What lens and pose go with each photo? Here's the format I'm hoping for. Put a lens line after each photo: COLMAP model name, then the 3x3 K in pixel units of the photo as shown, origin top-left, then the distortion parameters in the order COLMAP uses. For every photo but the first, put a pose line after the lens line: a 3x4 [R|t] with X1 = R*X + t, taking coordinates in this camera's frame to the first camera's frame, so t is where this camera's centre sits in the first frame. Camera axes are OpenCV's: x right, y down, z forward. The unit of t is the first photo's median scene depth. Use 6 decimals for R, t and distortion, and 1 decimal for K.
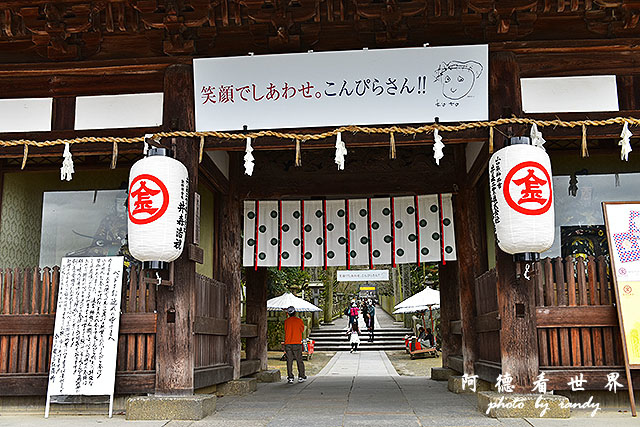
lens RADIAL K [[701.1, 0, 319.6], [0, 701.1, 212.5], [0, 0, 1]] dist [0.004095, 0.000000]
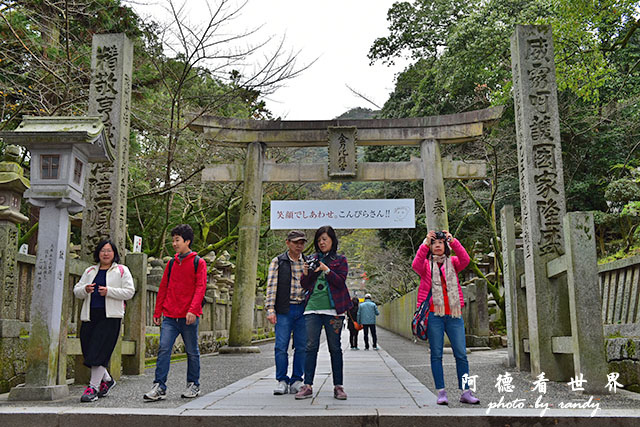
lens RADIAL K [[655.5, 0, 319.9], [0, 655.5, 214.4], [0, 0, 1]] dist [0.008612, 0.000000]
pose [[0.999868, 0.009800, 0.012996, 0.061007], [-0.009358, 0.999391, -0.033606, 0.136390], [-0.013317, 0.033480, 0.999351, 0.891891]]
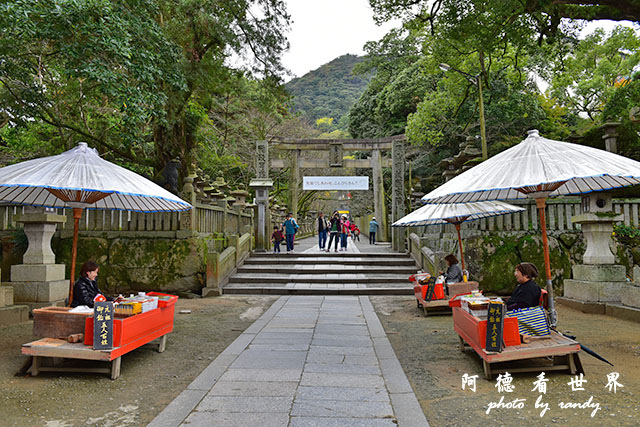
lens RADIAL K [[523.3, 0, 319.8], [0, 523.3, 213.7], [0, 0, 1]] dist [0.000247, -0.000107]
pose [[0.999585, 0.015667, 0.024187, 0.039945], [-0.018126, 0.994306, 0.105009, 0.084160], [-0.022404, -0.105403, 0.994177, 0.549294]]
